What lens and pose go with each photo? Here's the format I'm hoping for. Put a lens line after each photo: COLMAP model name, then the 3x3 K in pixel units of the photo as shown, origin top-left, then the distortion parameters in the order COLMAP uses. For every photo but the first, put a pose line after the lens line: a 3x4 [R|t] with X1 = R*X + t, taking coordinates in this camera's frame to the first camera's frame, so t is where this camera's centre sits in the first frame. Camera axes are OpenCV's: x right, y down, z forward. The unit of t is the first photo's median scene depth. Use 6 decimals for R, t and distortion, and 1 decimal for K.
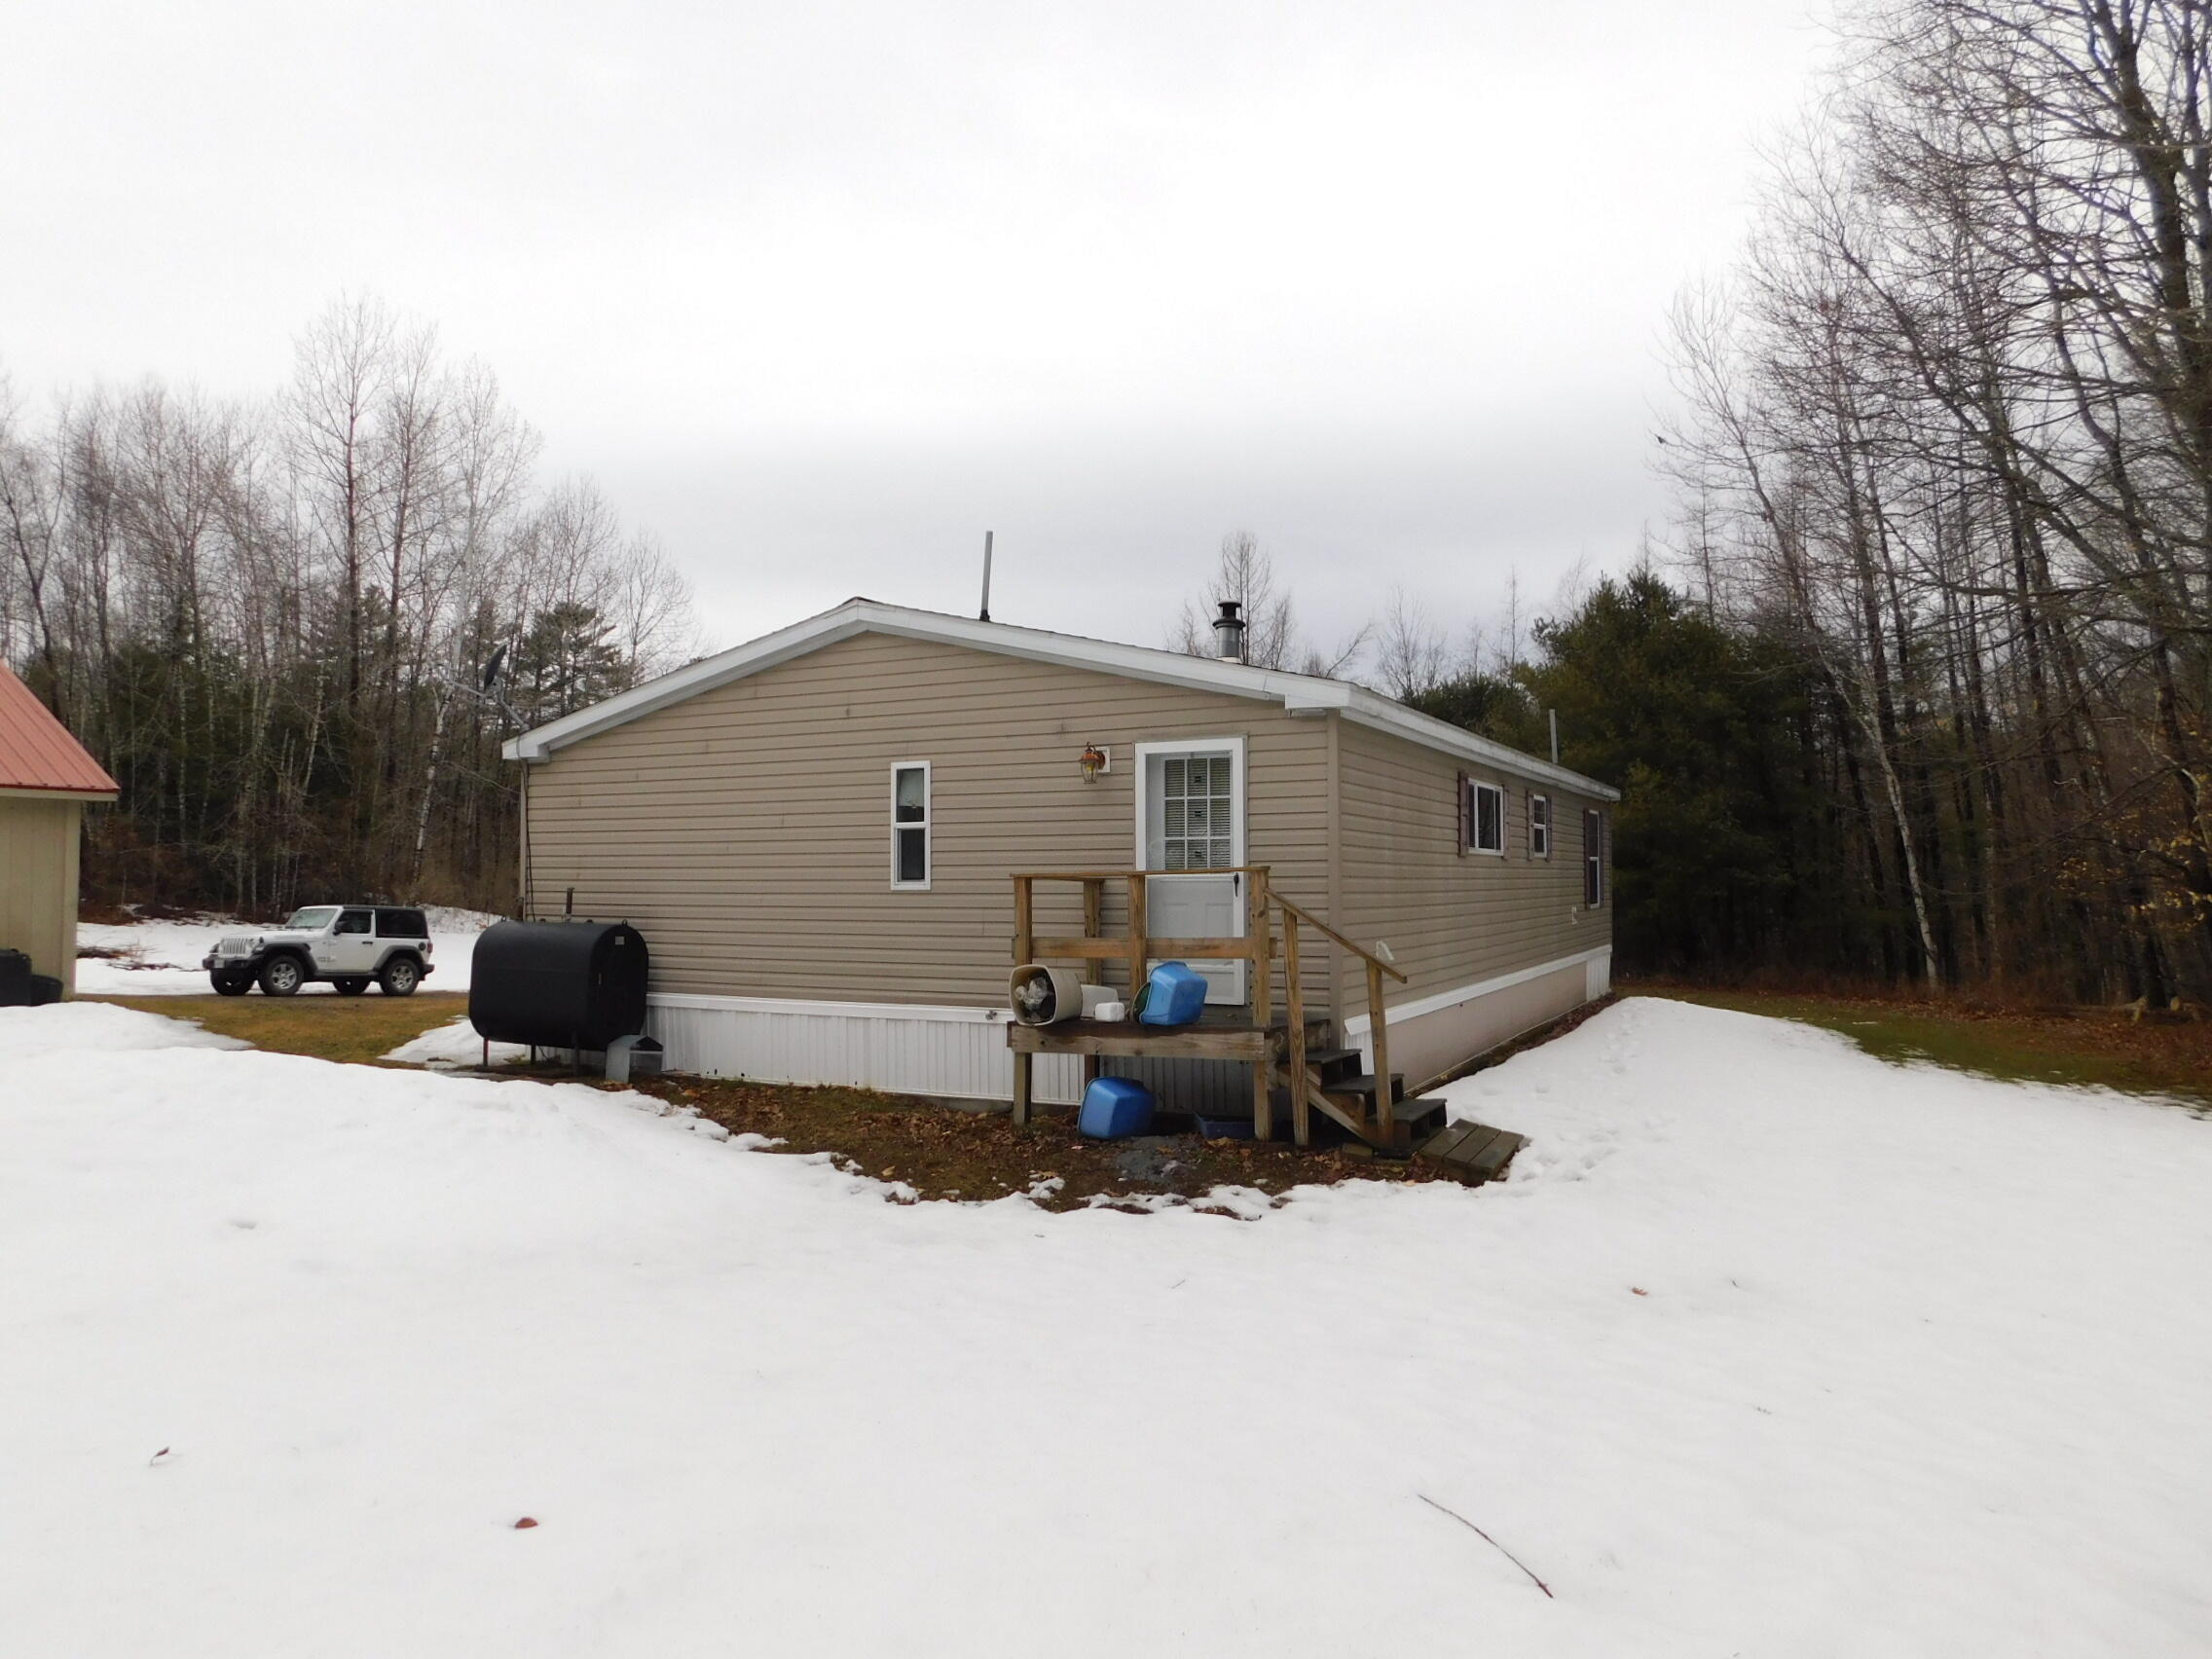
lens RADIAL K [[1448.0, 0, 1109.1], [0, 1448.0, 820.9], [0, 0, 1]] dist [-0.046993, 0.018611]
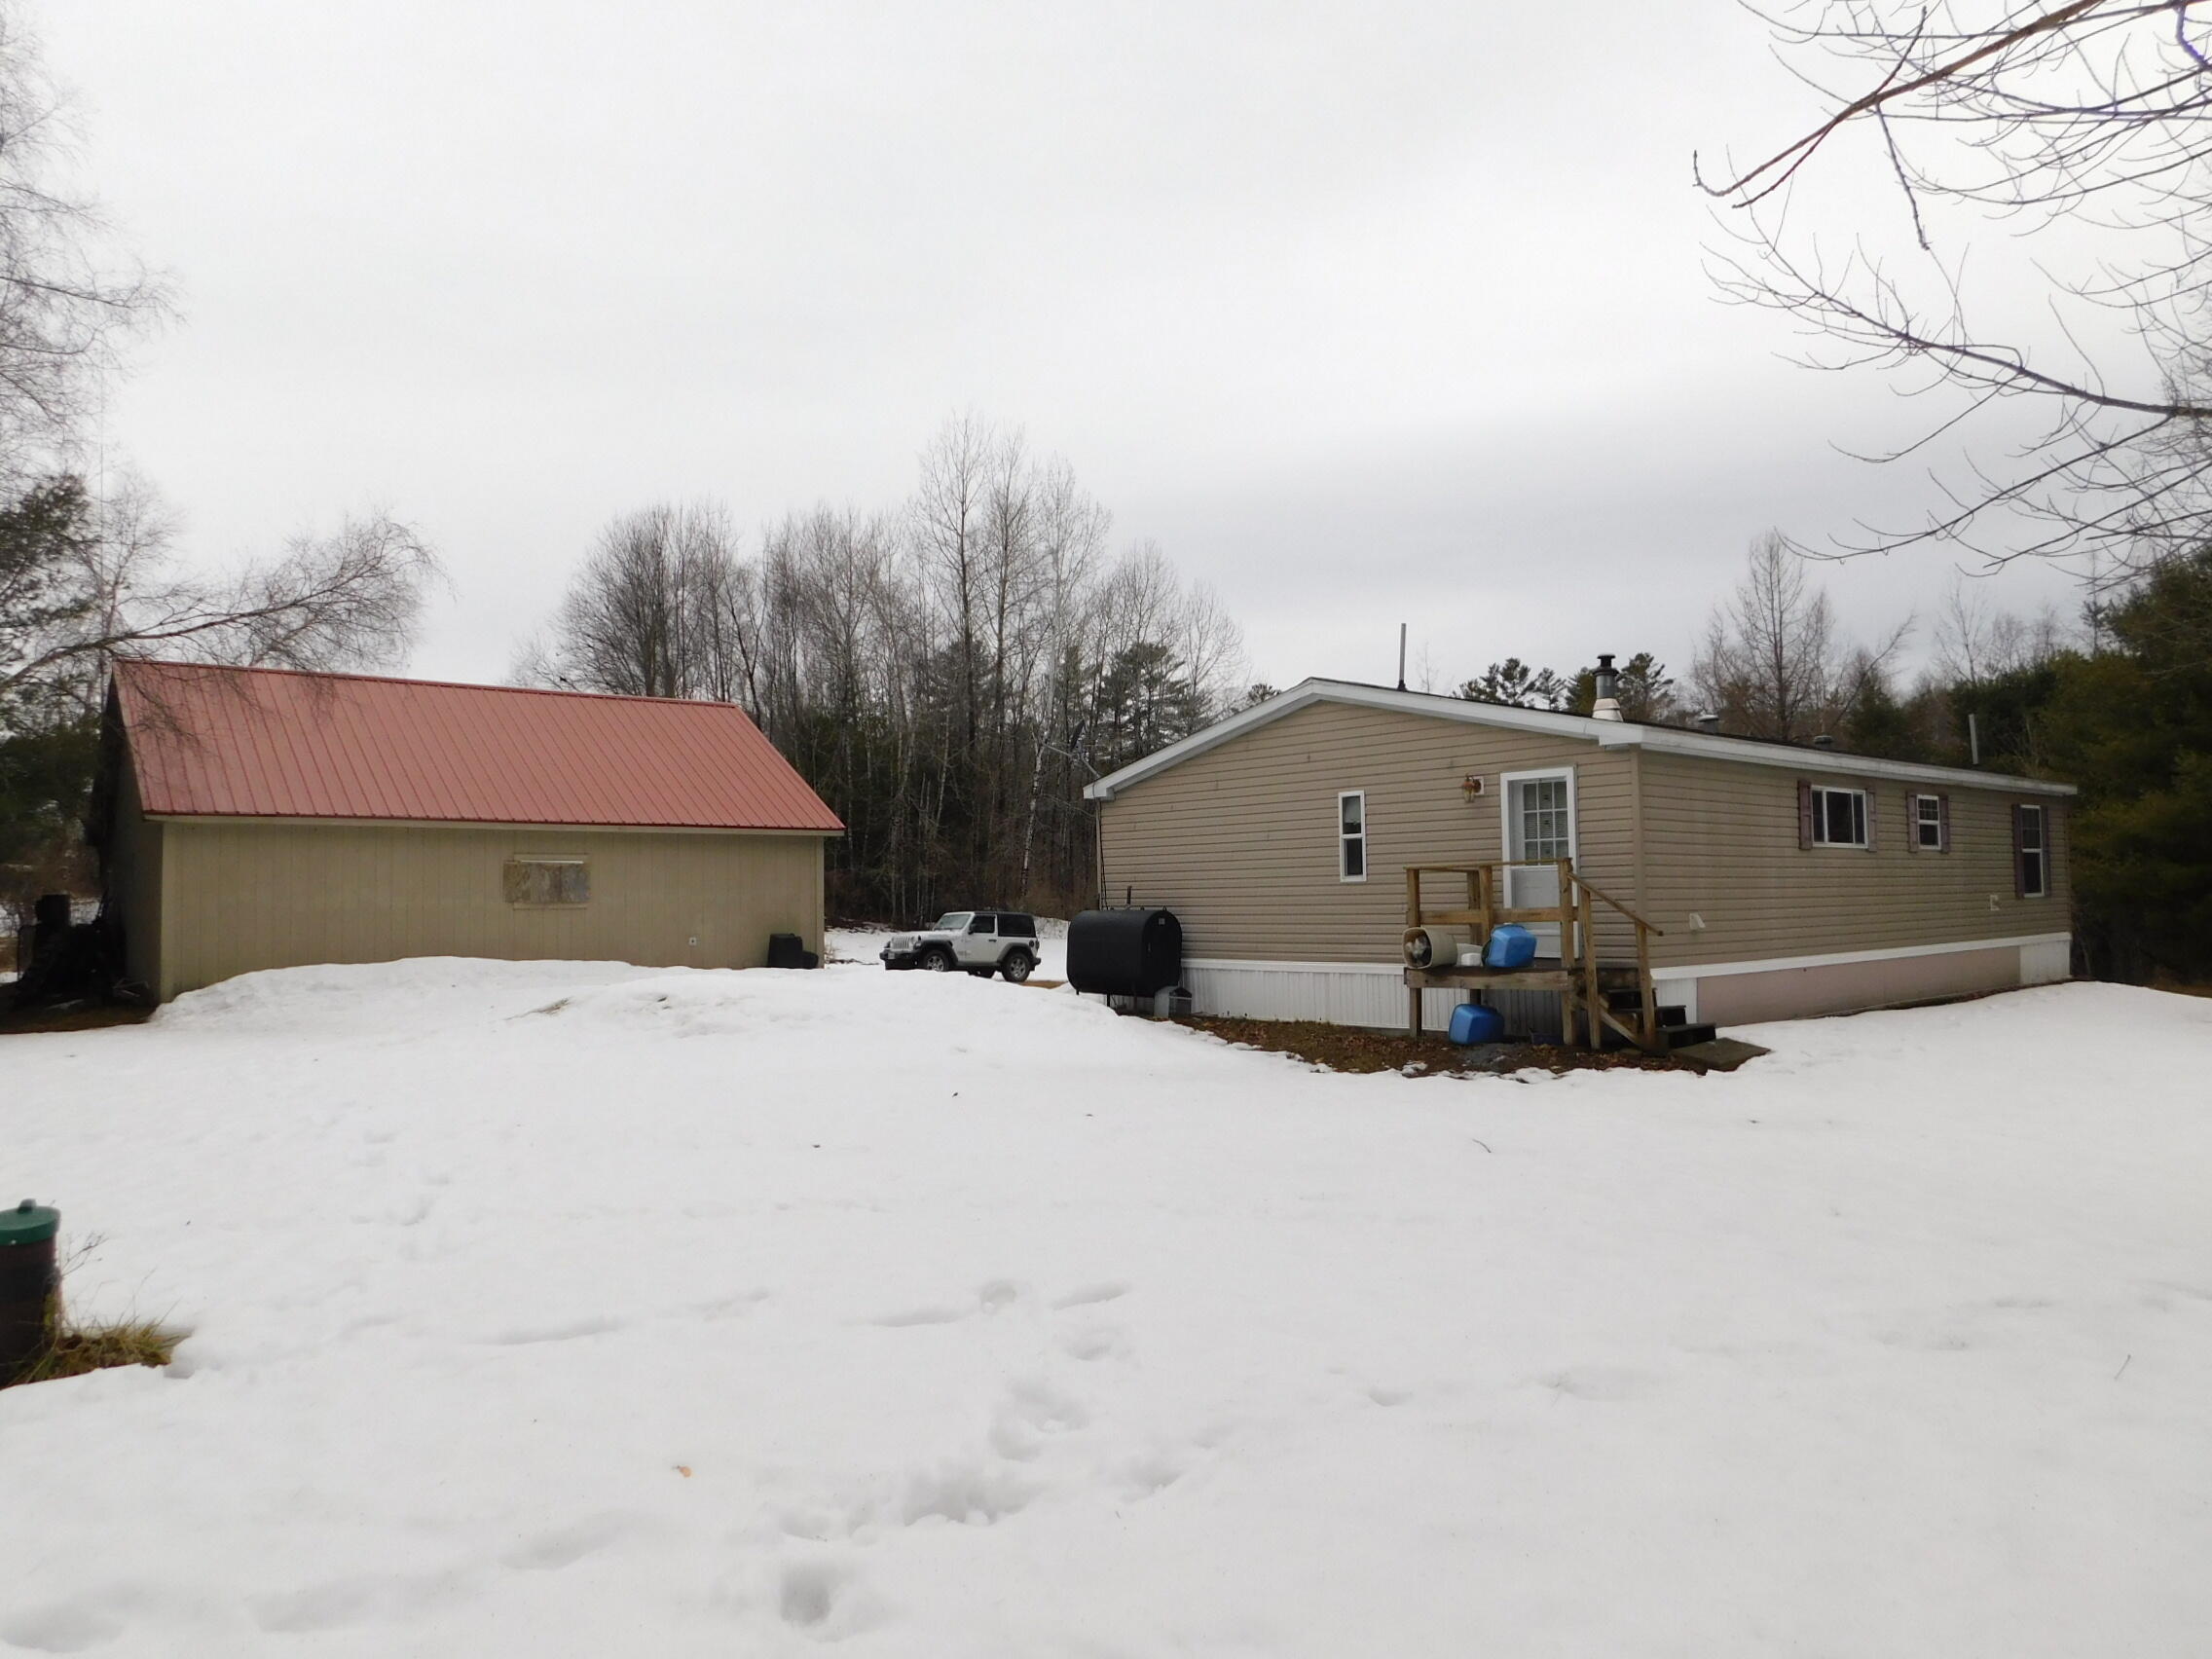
lens RADIAL K [[1448.0, 0, 1102.9], [0, 1448.0, 832.8], [0, 0, 1]] dist [-0.046993, 0.018611]
pose [[0.923585, -0.028933, -0.382301, 0.152428], [0.028109, 0.999575, -0.007740, 0.002996], [0.382362, -0.003597, 0.924006, -0.341471]]
